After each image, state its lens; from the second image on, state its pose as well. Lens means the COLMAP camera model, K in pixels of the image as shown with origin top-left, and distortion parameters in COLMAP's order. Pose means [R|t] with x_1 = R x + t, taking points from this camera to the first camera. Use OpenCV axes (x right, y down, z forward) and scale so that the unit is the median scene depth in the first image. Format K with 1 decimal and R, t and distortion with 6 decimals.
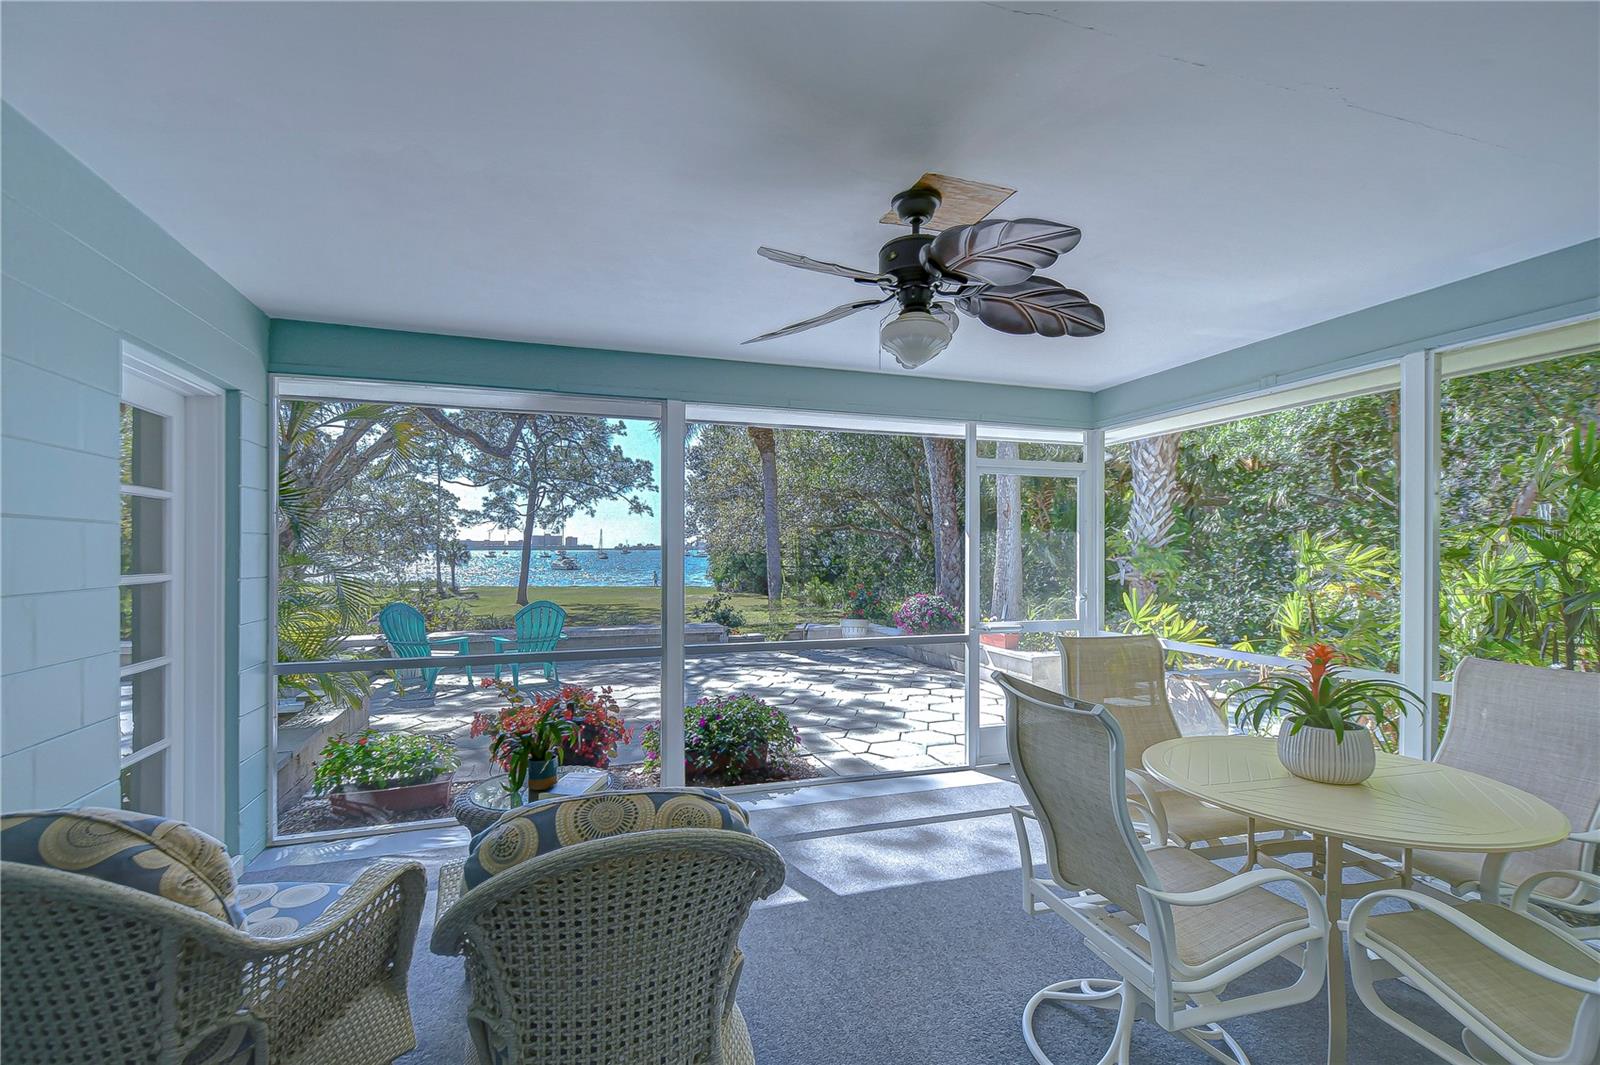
lens RADIAL K [[695.4, 0, 800.6], [0, 695.4, 562.9], [0, 0, 1]] dist [0.001445, -0.008177]
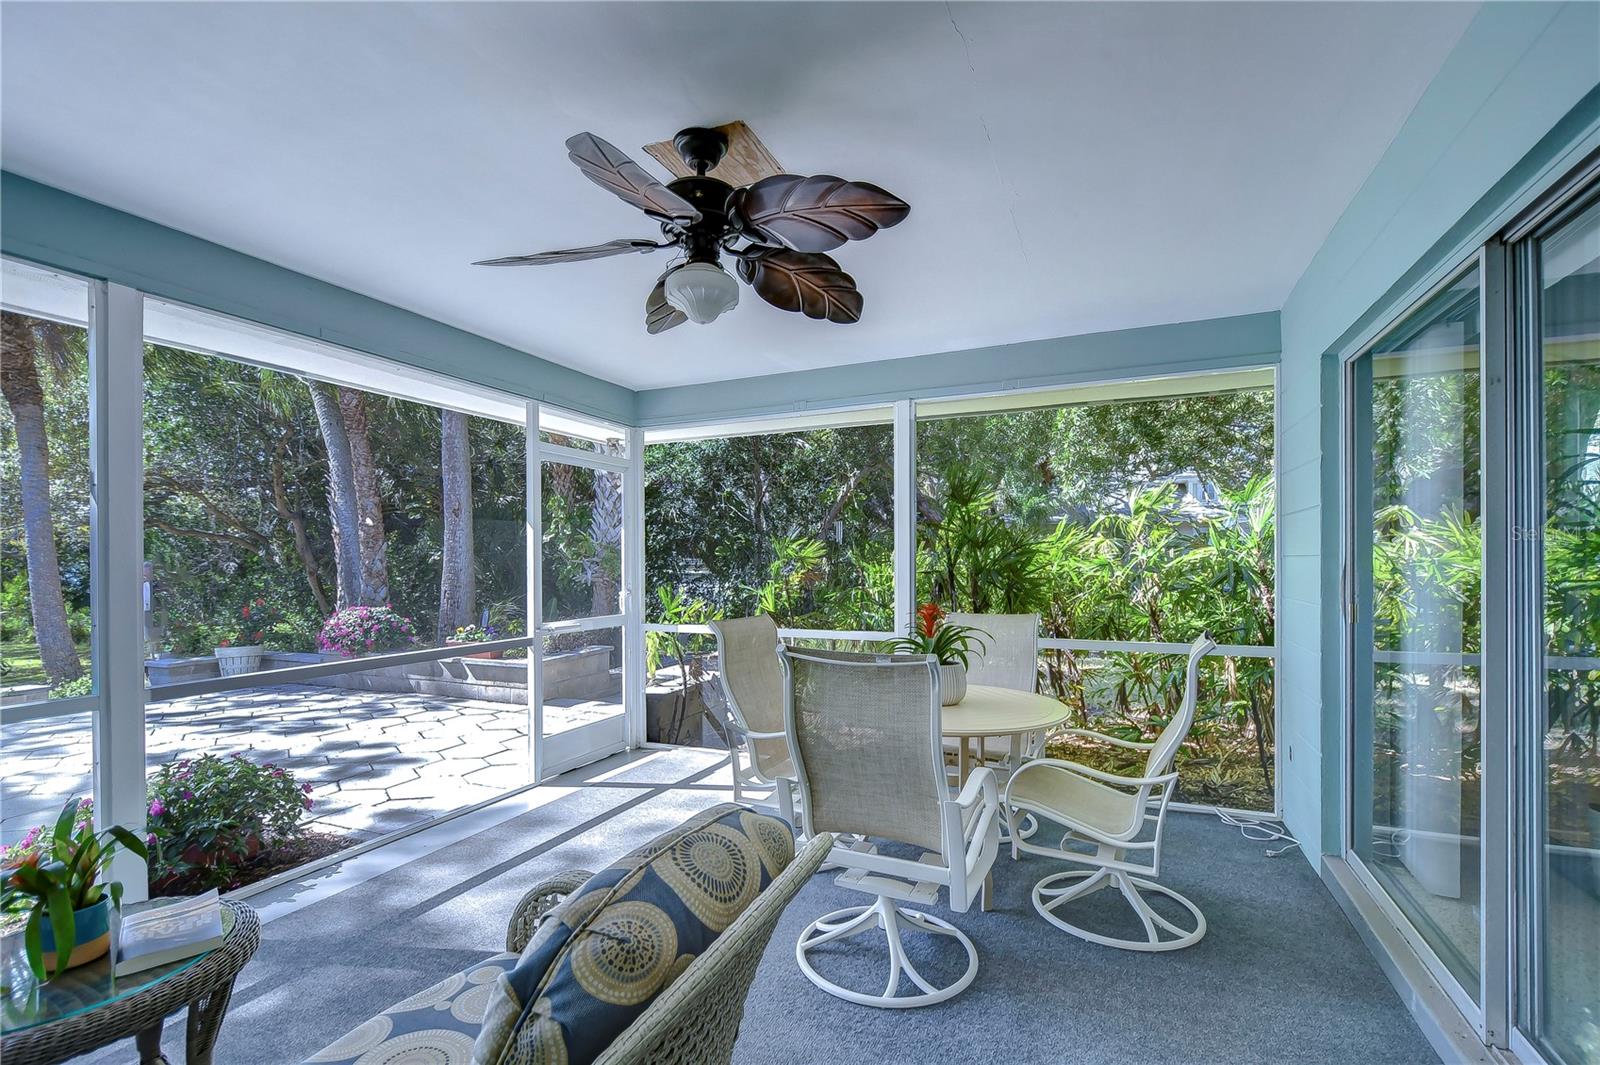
lens RADIAL K [[711.7, 0, 797.1], [0, 711.7, 559.9], [0, 0, 1]] dist [-0.010785, 0.000277]
pose [[0.665261, -0.003233, 0.746604, -0.178109], [0.019257, 0.999732, -0.012830, 0.019243], [-0.746363, 0.022913, 0.665145, 0.109638]]
